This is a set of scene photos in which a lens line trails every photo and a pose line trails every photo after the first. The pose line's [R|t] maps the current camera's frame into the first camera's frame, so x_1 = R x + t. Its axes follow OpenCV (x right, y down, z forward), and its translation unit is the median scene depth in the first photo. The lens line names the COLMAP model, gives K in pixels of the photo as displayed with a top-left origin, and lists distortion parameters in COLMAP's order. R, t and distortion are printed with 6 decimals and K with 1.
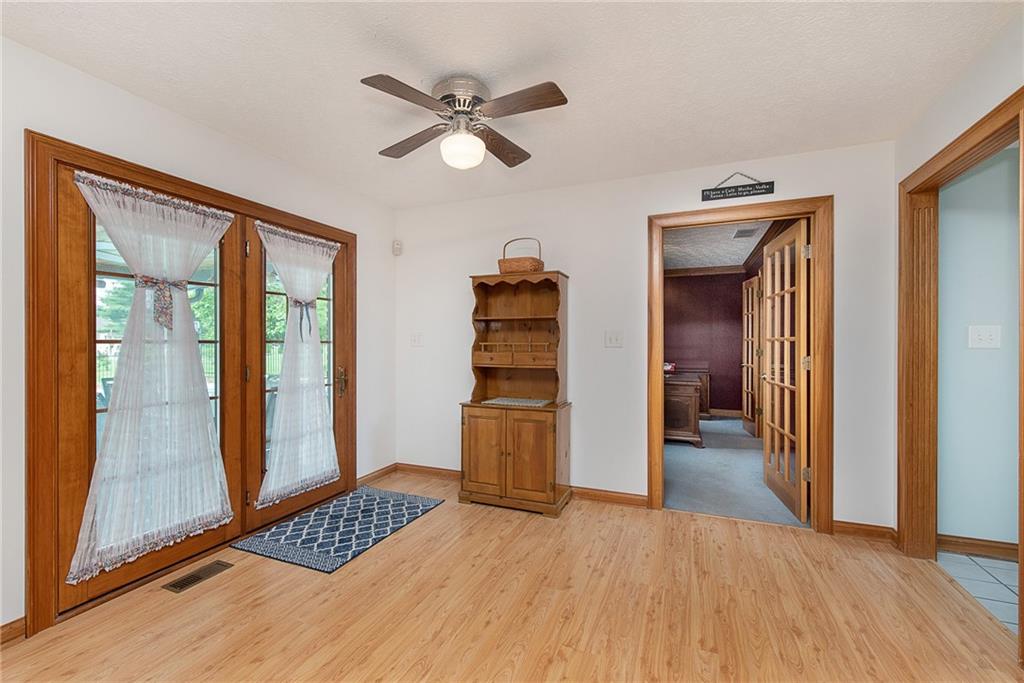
lens RADIAL K [[440.5, 0, 513.6], [0, 440.5, 345.0], [0, 0, 1]] dist [0.005489, 0.000178]
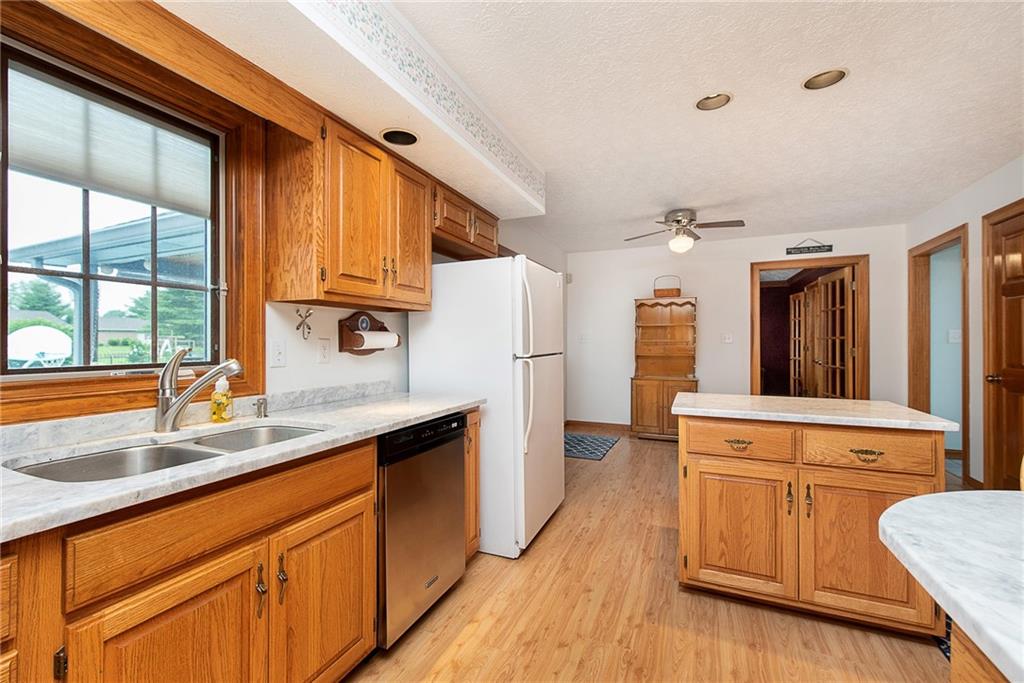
lens RADIAL K [[440.5, 0, 504.1], [0, 440.5, 341.5], [0, 0, 1]] dist [0.005489, 0.000178]
pose [[0.999308, 0.000192, -0.037200, -0.553000], [-0.000587, 0.999944, -0.010609, 0.017766], [0.037196, 0.010624, 0.999252, -0.673536]]
